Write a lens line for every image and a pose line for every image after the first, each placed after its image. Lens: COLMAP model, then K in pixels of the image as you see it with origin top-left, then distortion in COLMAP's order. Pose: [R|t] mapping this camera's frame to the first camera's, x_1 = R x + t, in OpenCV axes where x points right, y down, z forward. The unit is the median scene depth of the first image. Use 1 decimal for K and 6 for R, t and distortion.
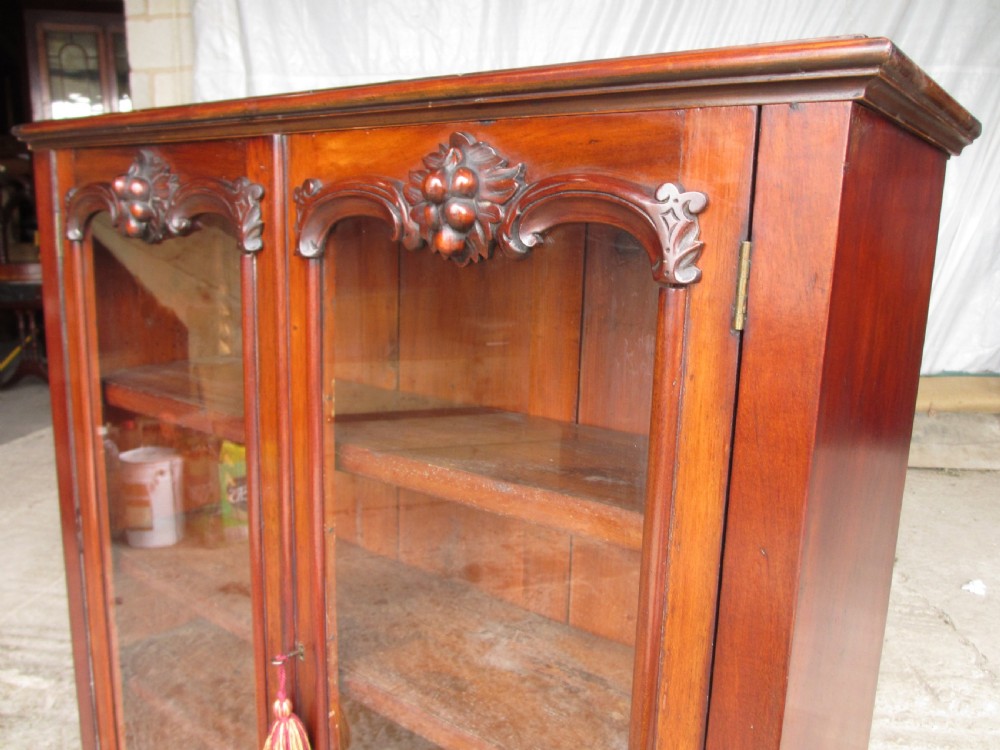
lens RADIAL K [[829.5, 0, 497.5], [0, 829.5, 372.6], [0, 0, 1]] dist [-0.025420, -0.011892]
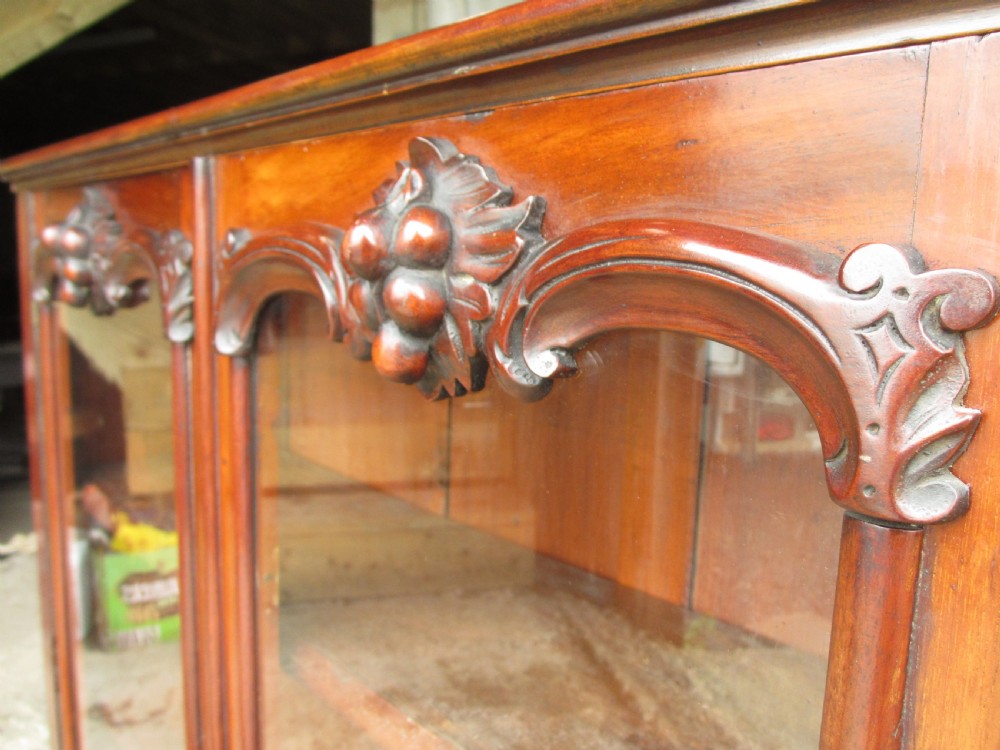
lens RADIAL K [[828.1, 0, 498.1], [0, 828.1, 372.0], [0, 0, 1]] dist [-0.043202, 0.009683]
pose [[0.982806, 0.028389, -0.182448, 0.094511], [-0.037548, 0.998192, -0.046942, -0.129031], [0.180786, 0.052985, 0.982094, 0.533899]]
